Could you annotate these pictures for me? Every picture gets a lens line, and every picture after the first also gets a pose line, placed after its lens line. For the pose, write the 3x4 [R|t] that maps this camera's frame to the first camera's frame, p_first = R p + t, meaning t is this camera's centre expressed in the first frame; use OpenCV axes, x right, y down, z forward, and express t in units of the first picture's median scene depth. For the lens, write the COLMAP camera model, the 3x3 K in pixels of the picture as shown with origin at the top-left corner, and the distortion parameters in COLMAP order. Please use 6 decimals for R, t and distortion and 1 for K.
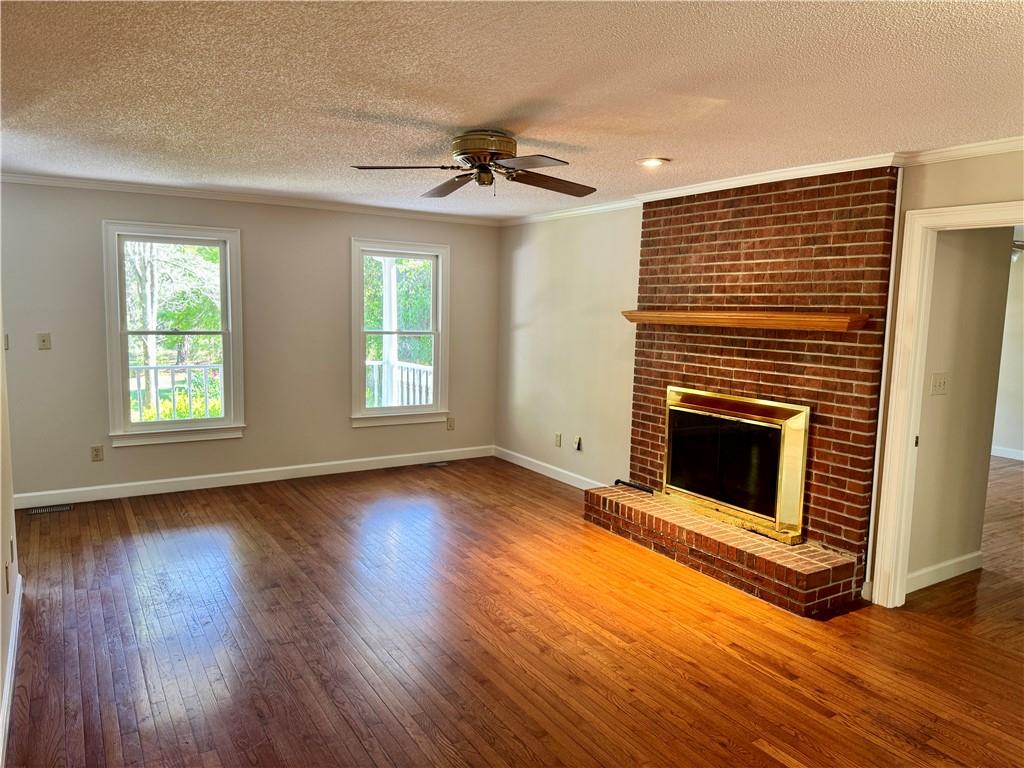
lens RADIAL K [[720.4, 0, 517.7], [0, 720.4, 387.6], [0, 0, 1]] dist [0.112416, -0.196355]
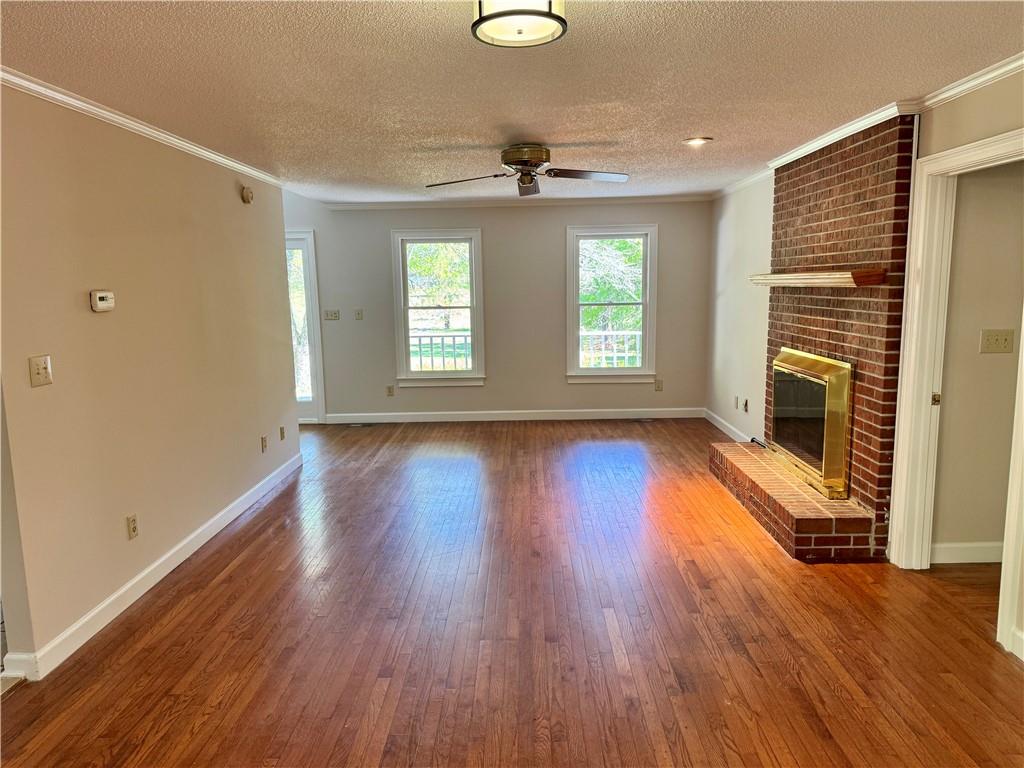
lens RADIAL K [[731.7, 0, 502.8], [0, 731.7, 393.3], [0, 0, 1]] dist [0.000411, -0.003740]
pose [[0.823517, 0.043162, -0.565648, 0.567076], [-0.023412, 0.998838, 0.042131, 0.034840], [0.566809, -0.021452, 0.823570, -0.100046]]
